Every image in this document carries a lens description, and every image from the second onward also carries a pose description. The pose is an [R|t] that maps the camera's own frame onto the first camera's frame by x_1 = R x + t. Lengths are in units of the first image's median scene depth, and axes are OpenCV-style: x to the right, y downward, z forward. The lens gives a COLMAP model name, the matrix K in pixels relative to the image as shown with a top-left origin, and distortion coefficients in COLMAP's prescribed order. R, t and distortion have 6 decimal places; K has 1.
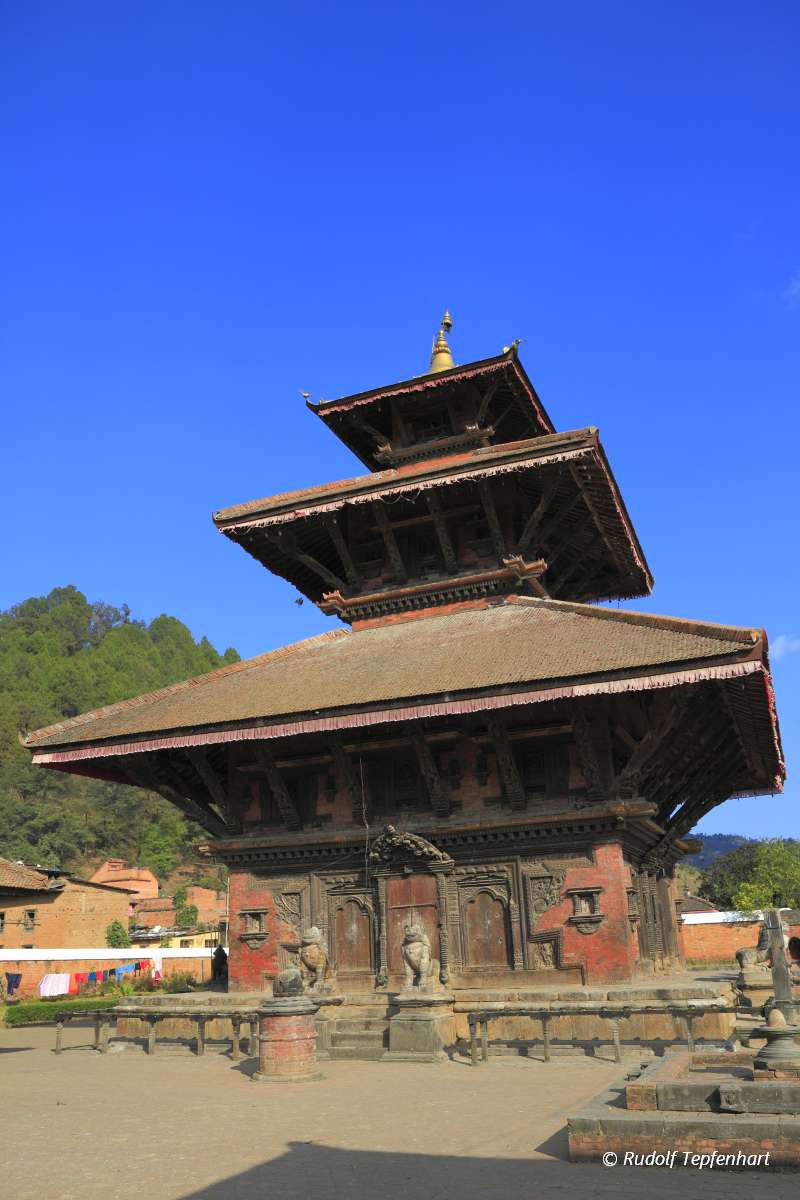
lens RADIAL K [[962.3, 0, 396.8], [0, 962.3, 606.0], [0, 0, 1]] dist [-0.078998, 0.033466]
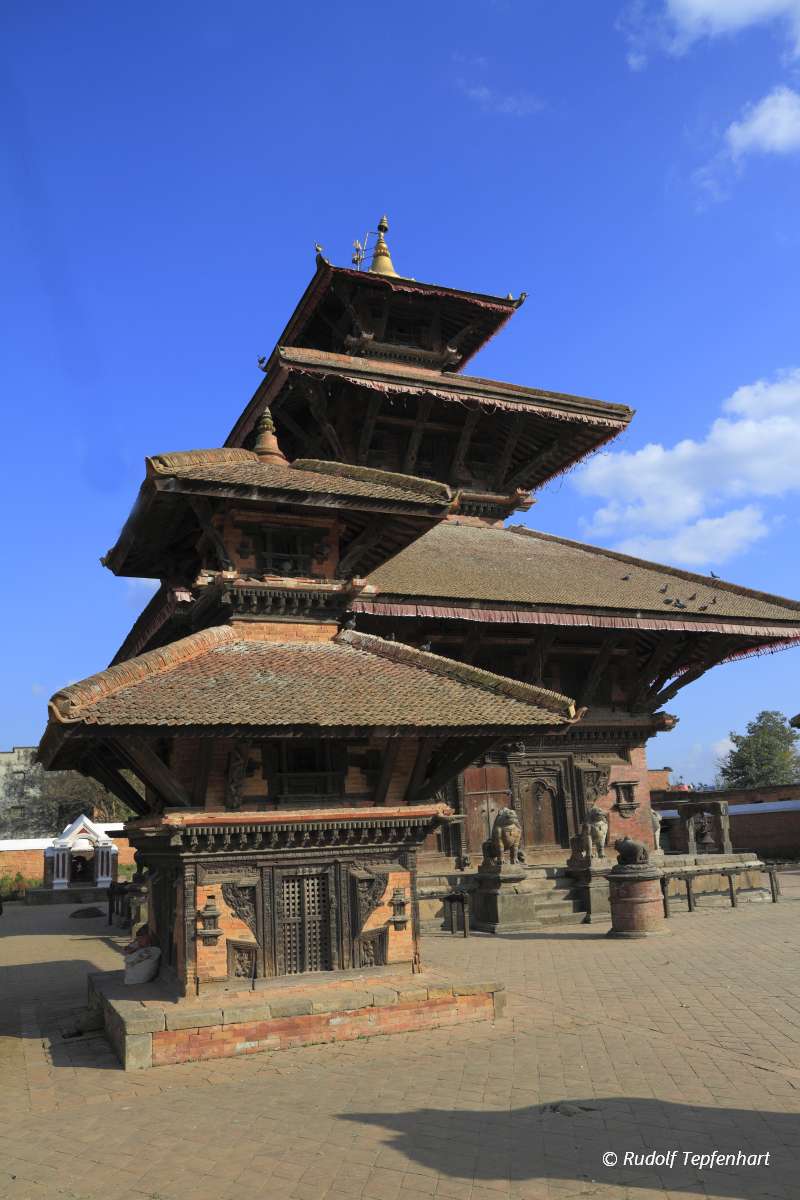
lens RADIAL K [[962.3, 0, 408.5], [0, 962.3, 606.7], [0, 0, 1]] dist [-0.078998, 0.033466]
pose [[0.688199, 0.167549, 0.705910, -0.789443], [-0.224520, 0.974391, -0.012386, 0.134614], [-0.689908, -0.149967, 0.708193, 0.307995]]
